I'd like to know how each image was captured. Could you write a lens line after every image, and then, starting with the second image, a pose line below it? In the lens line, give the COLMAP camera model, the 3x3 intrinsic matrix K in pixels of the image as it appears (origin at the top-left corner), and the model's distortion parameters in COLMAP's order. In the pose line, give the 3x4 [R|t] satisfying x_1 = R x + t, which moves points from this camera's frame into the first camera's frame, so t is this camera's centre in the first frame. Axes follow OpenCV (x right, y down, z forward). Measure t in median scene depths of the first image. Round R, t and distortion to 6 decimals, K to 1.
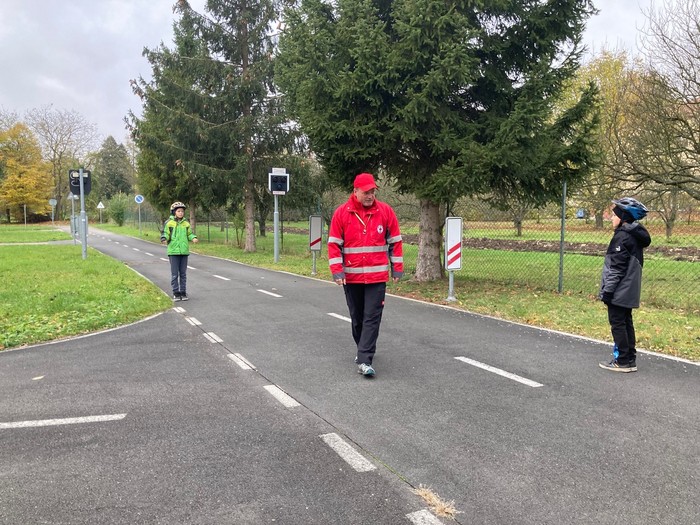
lens RADIAL K [[576.7, 0, 350.9], [0, 576.7, 259.4], [0, 0, 1]] dist [0.002063, 0.007357]
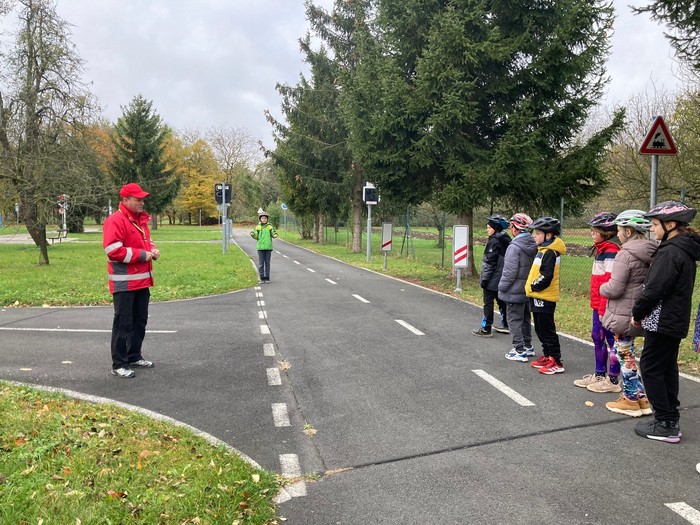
lens RADIAL K [[576.7, 0, 350.9], [0, 576.7, 259.4], [0, 0, 1]] dist [0.002063, 0.007357]
pose [[0.963250, 0.030845, -0.266828, 0.156670], [-0.033475, 0.999425, -0.005310, 0.008950], [0.266511, 0.014047, 0.963729, -0.156307]]
